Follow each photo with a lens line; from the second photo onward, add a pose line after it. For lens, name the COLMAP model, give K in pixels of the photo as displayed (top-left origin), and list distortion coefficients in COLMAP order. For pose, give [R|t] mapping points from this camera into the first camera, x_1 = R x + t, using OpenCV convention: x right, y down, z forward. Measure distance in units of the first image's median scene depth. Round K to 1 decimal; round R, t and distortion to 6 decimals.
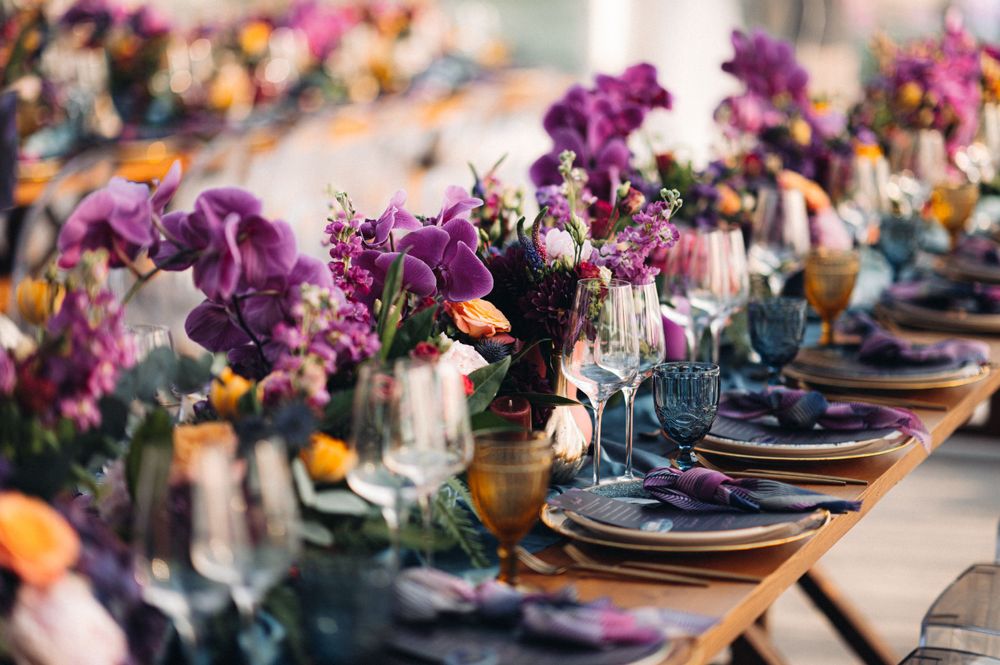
lens RADIAL K [[2494.7, 0, 500.0], [0, 2494.7, 332.5], [0, 0, 1]] dist [0.100075, 0.397133]
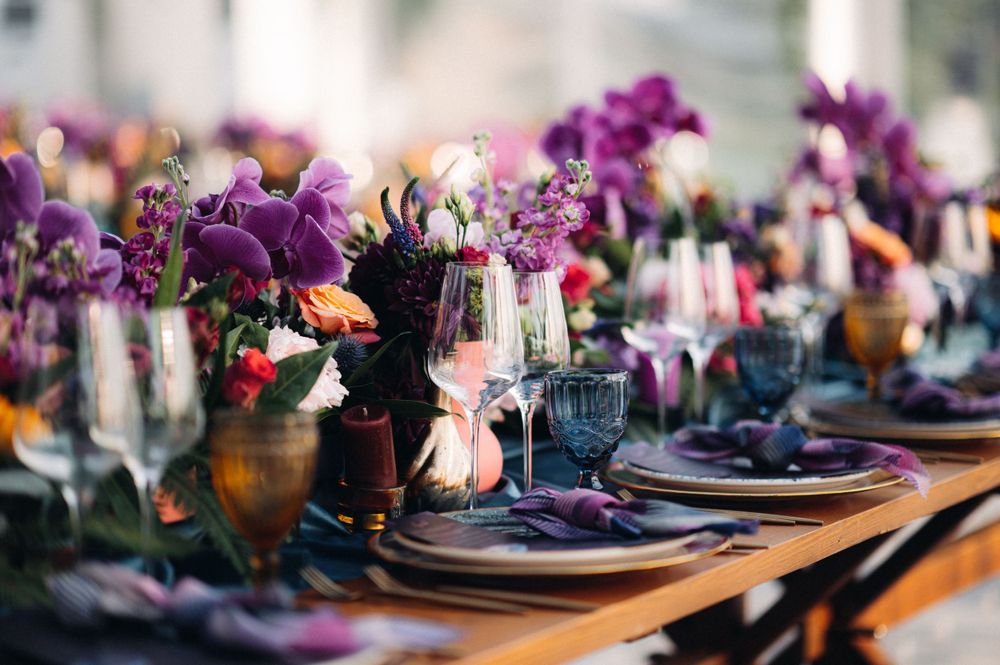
lens RADIAL K [[2417.5, 0, 500.0], [0, 2417.5, 332.5], [0, 0, 1]] dist [0.027702, -0.450043]
pose [[0.989218, 0.001667, -0.146441, 0.161353], [-0.014545, 0.996110, -0.086911, 0.069574], [0.145726, 0.088104, 0.985394, 0.218909]]
